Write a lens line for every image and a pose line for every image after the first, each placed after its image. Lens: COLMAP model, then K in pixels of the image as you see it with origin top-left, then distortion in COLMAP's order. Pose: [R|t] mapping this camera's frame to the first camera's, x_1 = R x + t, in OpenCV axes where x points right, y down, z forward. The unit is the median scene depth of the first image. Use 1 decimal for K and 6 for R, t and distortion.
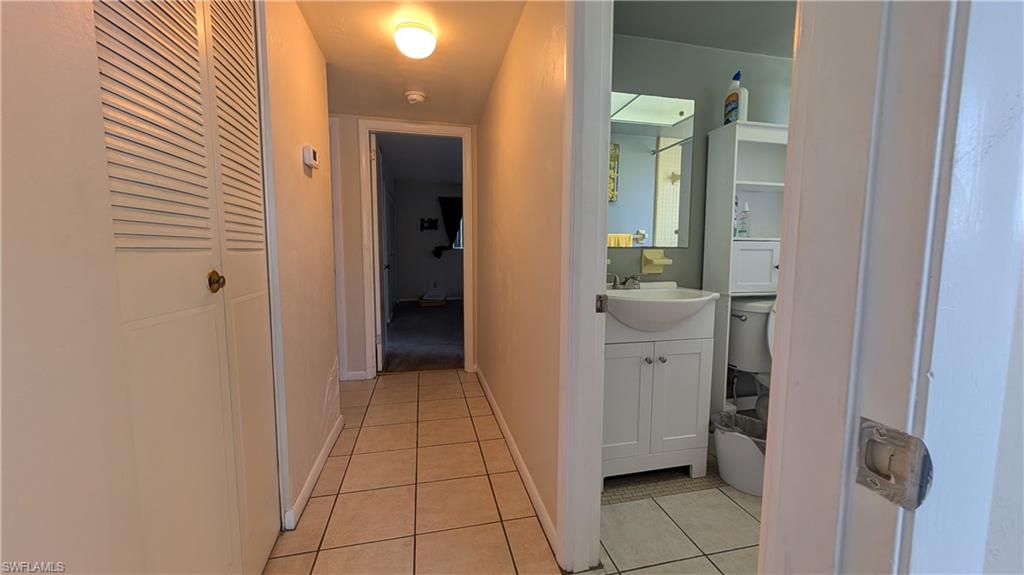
lens RADIAL K [[384.8, 0, 514.6], [0, 384.8, 284.2], [0, 0, 1]] dist [0.000839, -0.000077]
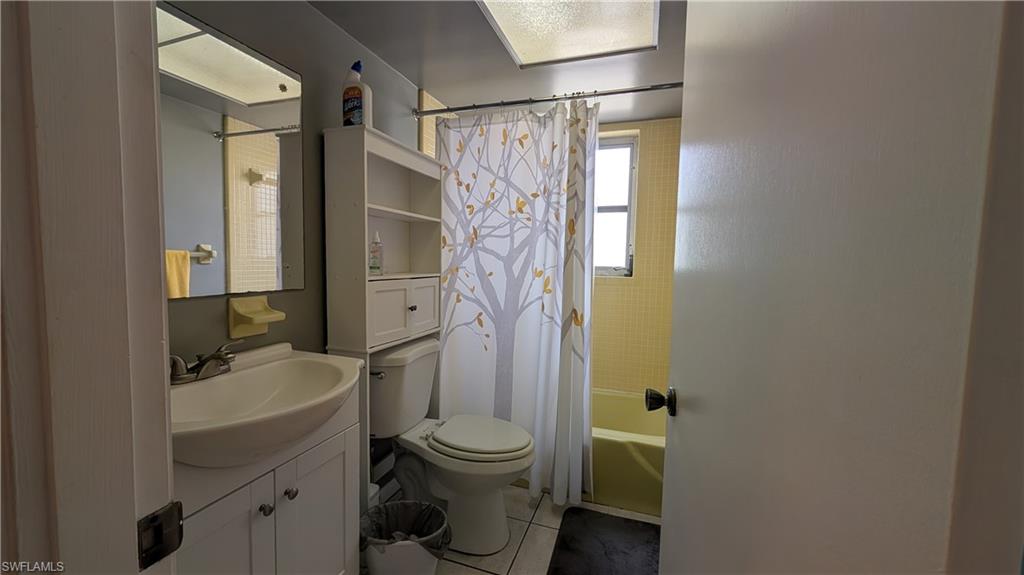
lens RADIAL K [[384.8, 0, 514.6], [0, 384.8, 284.2], [0, 0, 1]] dist [0.000839, -0.000077]
pose [[0.526264, -0.048041, 0.848963, 0.068993], [0.056223, 0.998184, 0.021633, -0.103300], [-0.848461, 0.036346, 0.528009, 0.335750]]
